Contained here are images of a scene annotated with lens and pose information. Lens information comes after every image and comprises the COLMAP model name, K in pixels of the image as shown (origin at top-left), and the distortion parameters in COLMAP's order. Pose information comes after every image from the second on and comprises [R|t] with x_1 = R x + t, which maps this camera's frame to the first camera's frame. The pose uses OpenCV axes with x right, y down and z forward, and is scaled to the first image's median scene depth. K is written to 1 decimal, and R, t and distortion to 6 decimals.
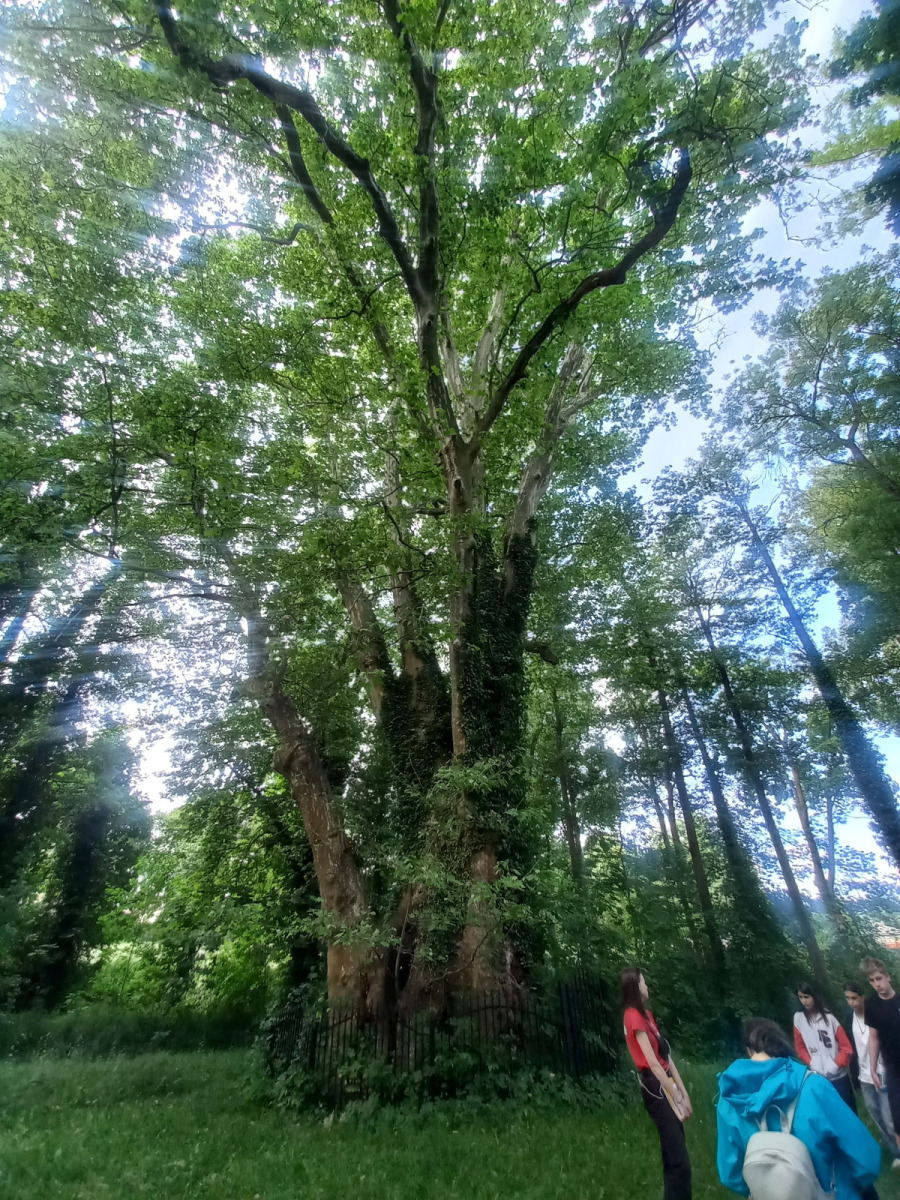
lens RADIAL K [[488.0, 0, 446.5], [0, 488.0, 601.6], [0, 0, 1]] dist [0.000460, 0.000031]
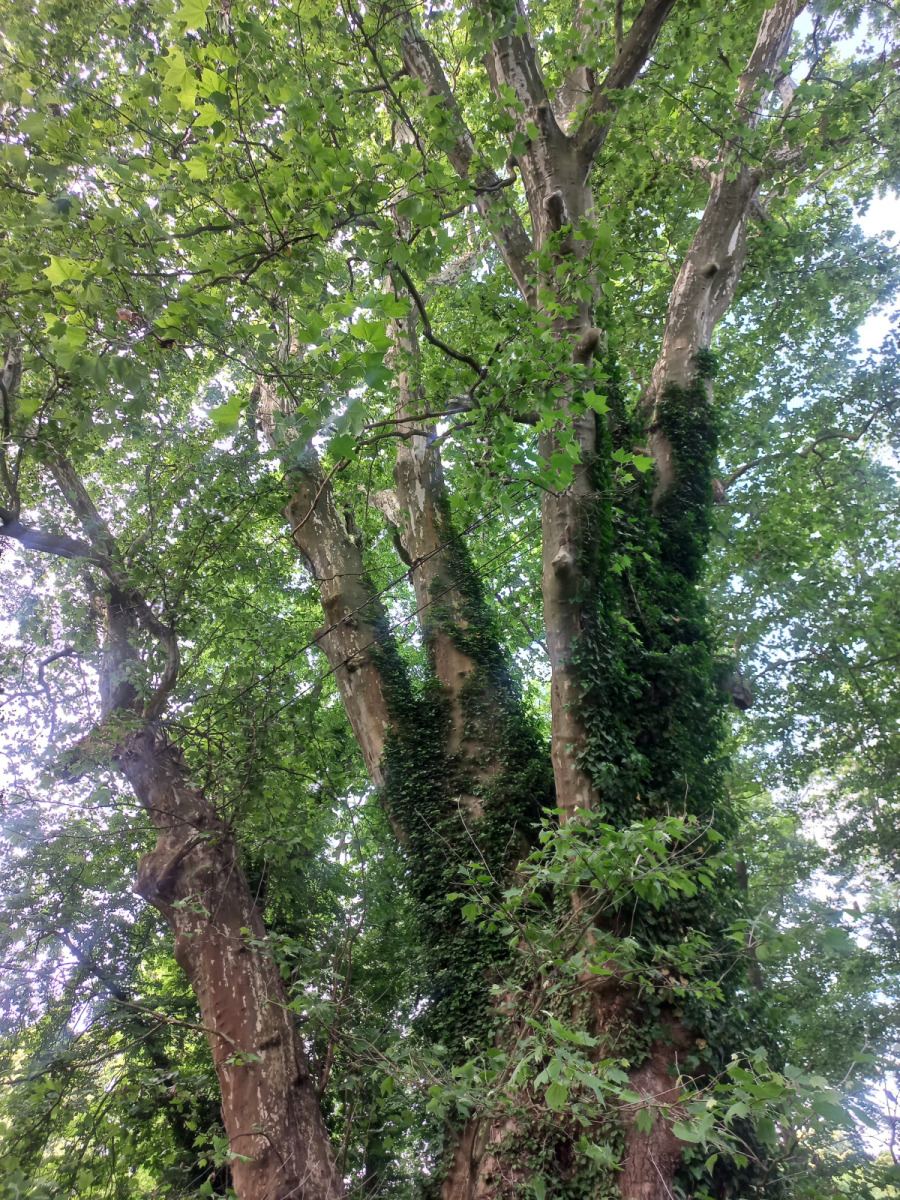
lens RADIAL K [[883.2, 0, 452.6], [0, 883.2, 599.3], [0, 0, 1]] dist [0.078985, -0.028481]
pose [[0.998863, -0.015857, -0.044959, -0.028900], [0.012147, 0.996589, -0.081627, 0.131771], [0.046100, 0.080988, 0.995648, 0.169420]]
